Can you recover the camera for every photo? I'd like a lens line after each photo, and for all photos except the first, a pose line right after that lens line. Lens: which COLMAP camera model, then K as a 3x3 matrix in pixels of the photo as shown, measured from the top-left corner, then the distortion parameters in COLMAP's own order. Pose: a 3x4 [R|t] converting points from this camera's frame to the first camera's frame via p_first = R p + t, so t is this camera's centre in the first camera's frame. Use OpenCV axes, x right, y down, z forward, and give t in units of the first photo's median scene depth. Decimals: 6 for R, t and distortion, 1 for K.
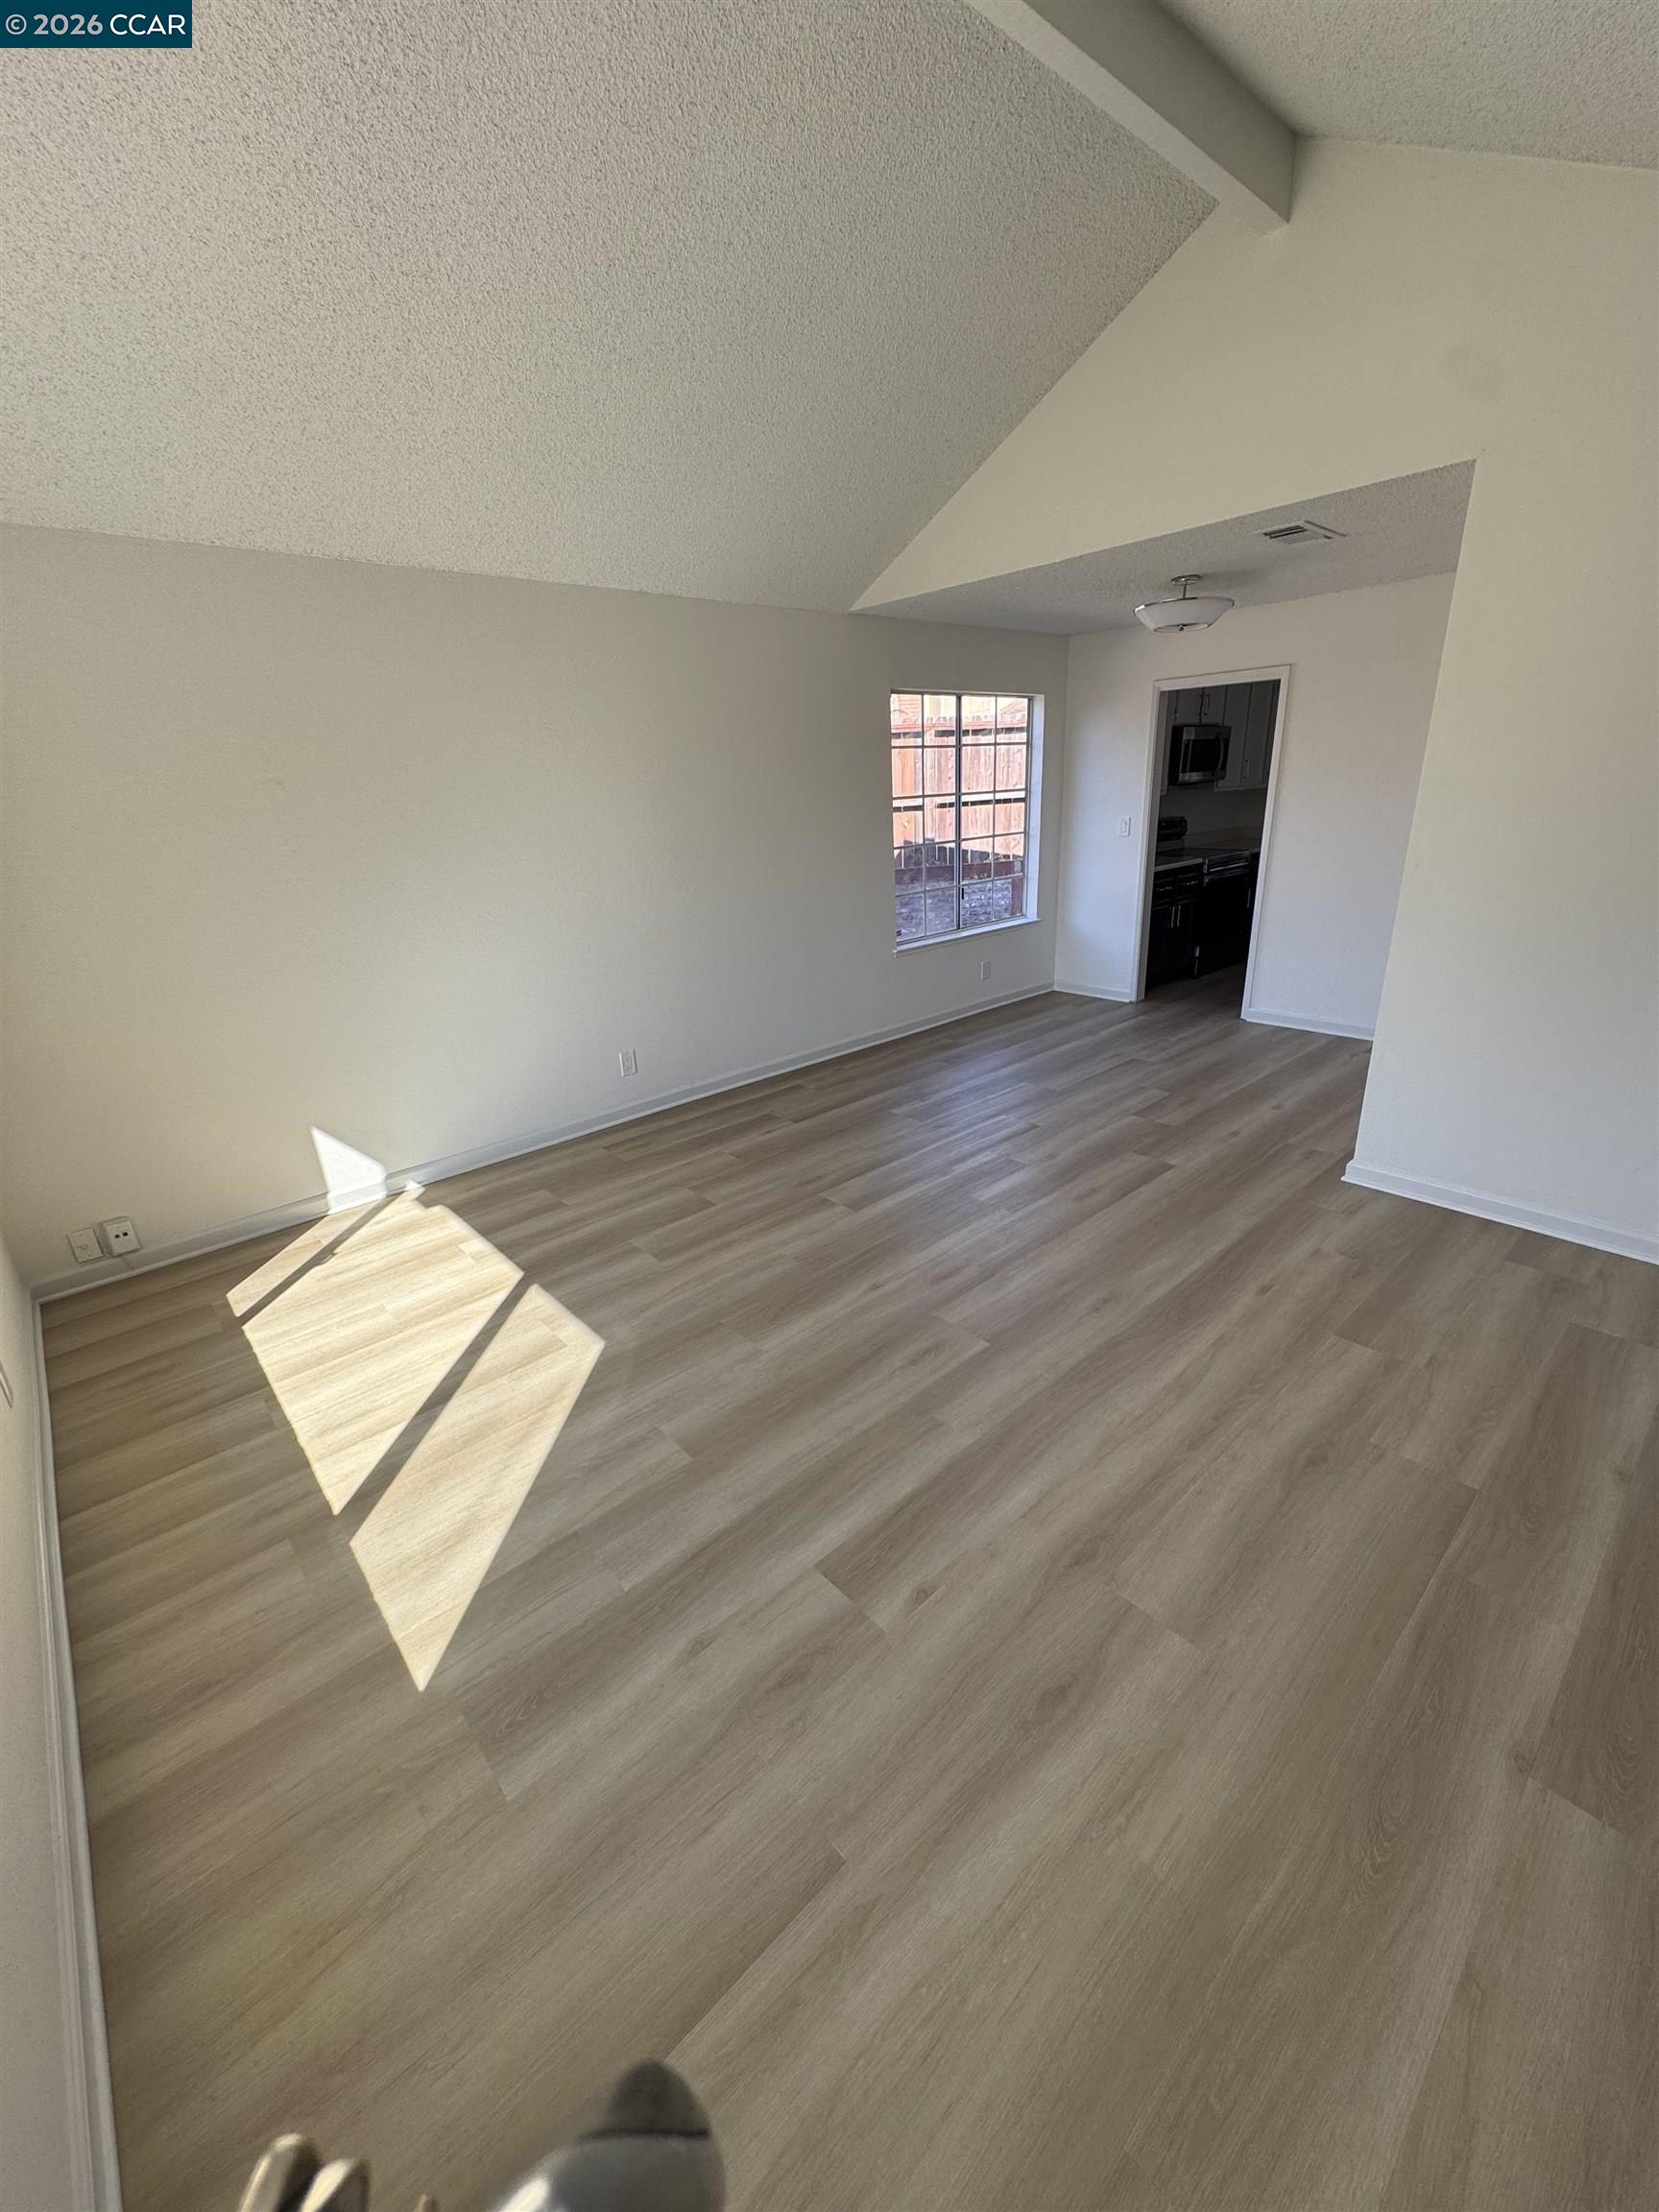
lens RADIAL K [[883.4, 0, 831.6], [0, 883.4, 1107.1], [0, 0, 1]] dist [-0.001328, 0.000417]
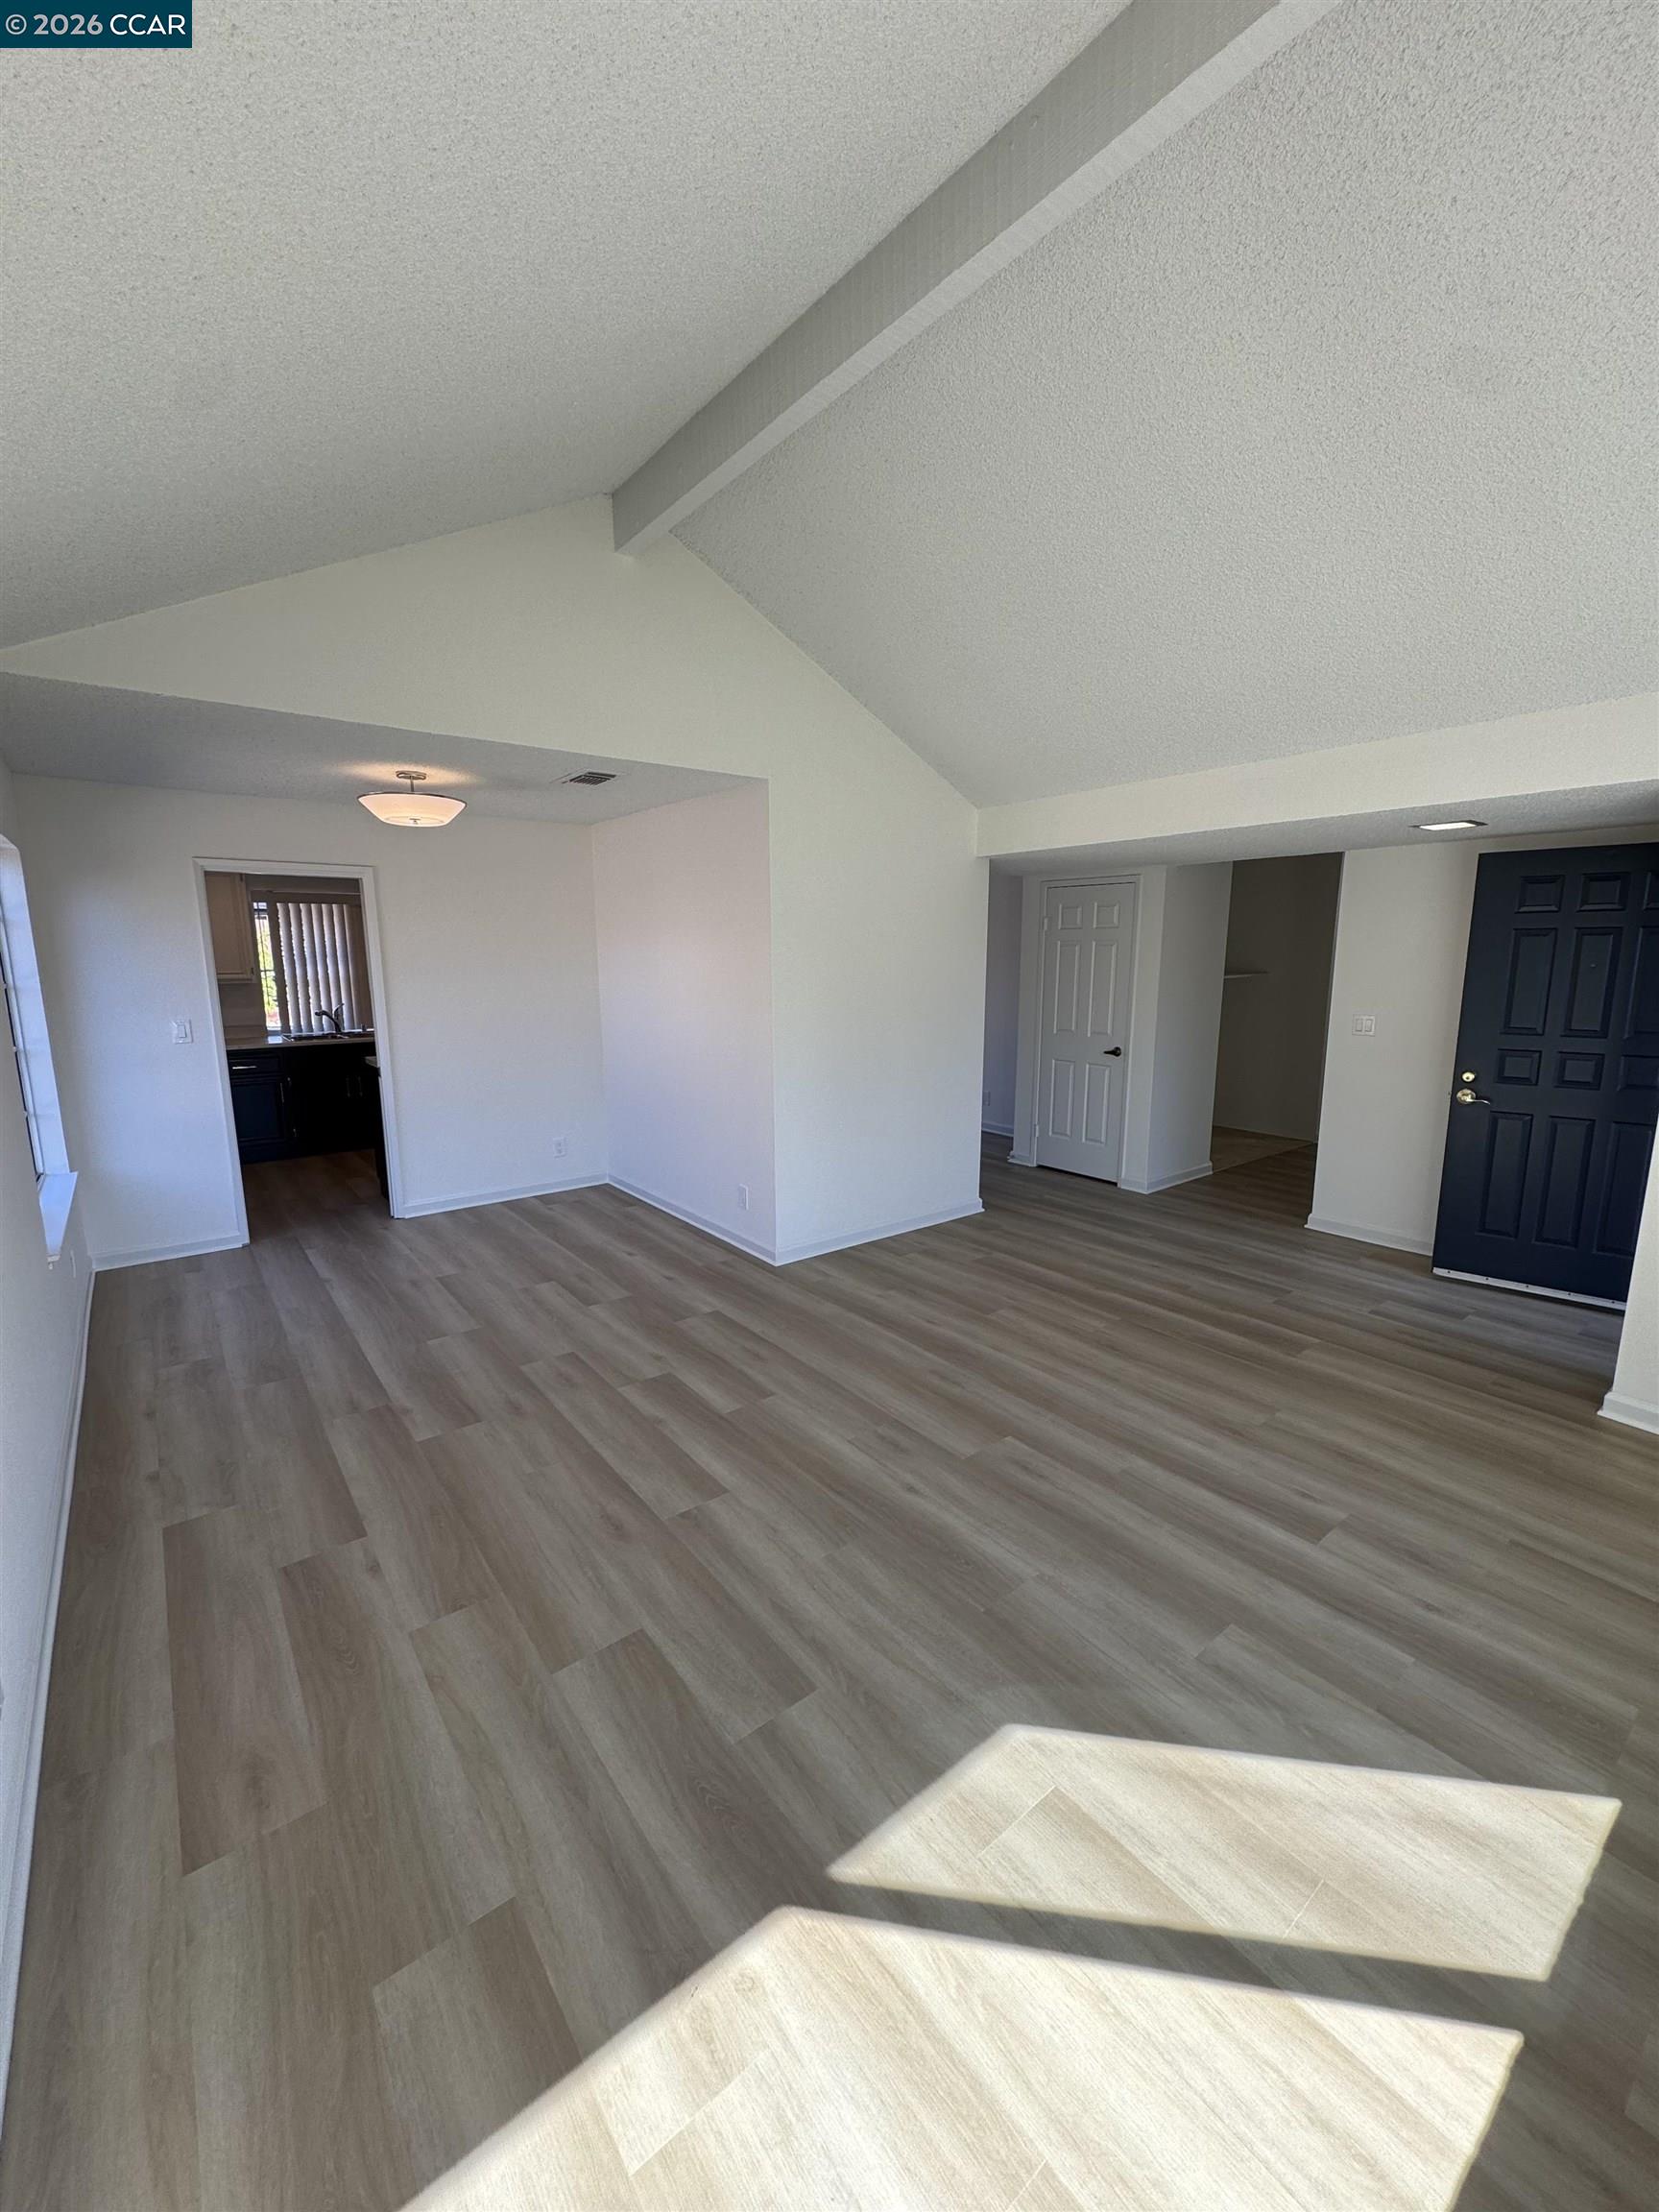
lens RADIAL K [[883.2, 0, 831.1], [0, 883.2, 1107.8], [0, 0, 1]] dist [-0.005263, 0.001899]
pose [[0.070083, -0.133220, 0.988605, -0.672158], [0.343097, 0.933799, 0.101512, -0.239424], [-0.936682, 0.332073, 0.111151, 0.699539]]
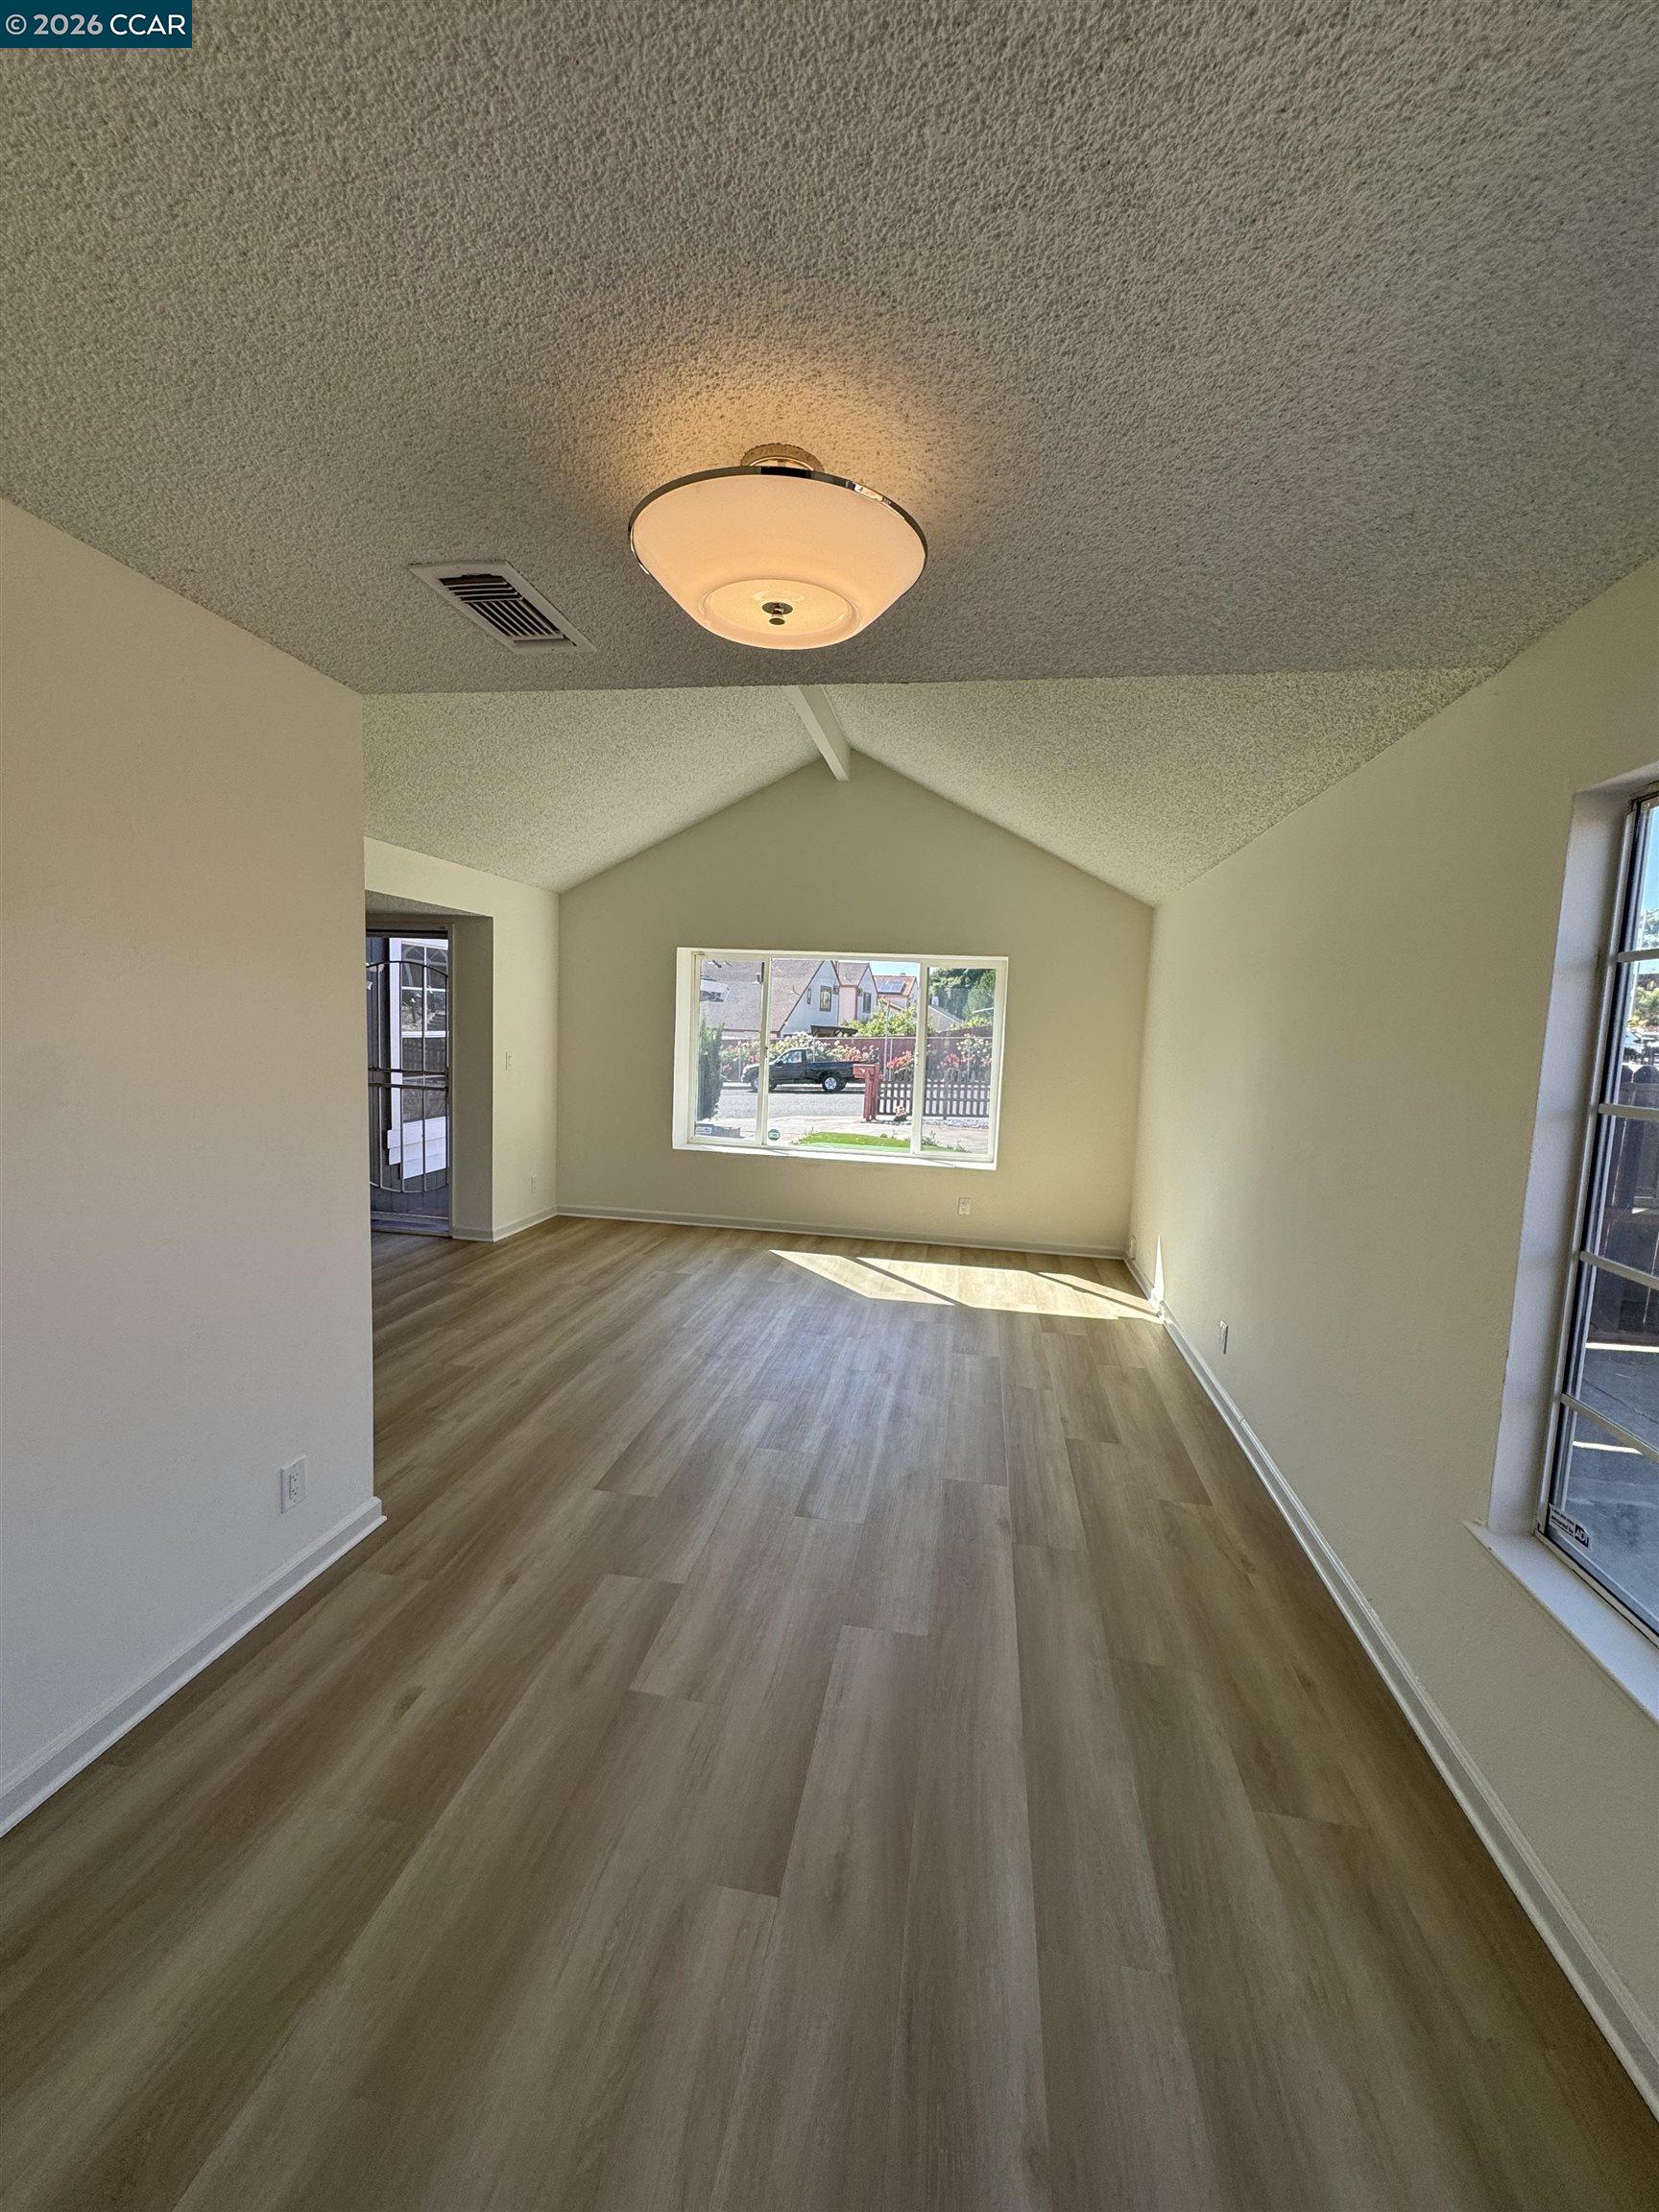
lens RADIAL K [[883.4, 0, 831.6], [0, 883.4, 1107.1], [0, 0, 1]] dist [-0.001328, 0.000417]
pose [[-0.783232, 0.075143, -0.617172, 0.719250], [-0.218686, 0.895940, 0.386610, -0.620501], [0.582000, 0.437772, -0.685297, 1.592095]]
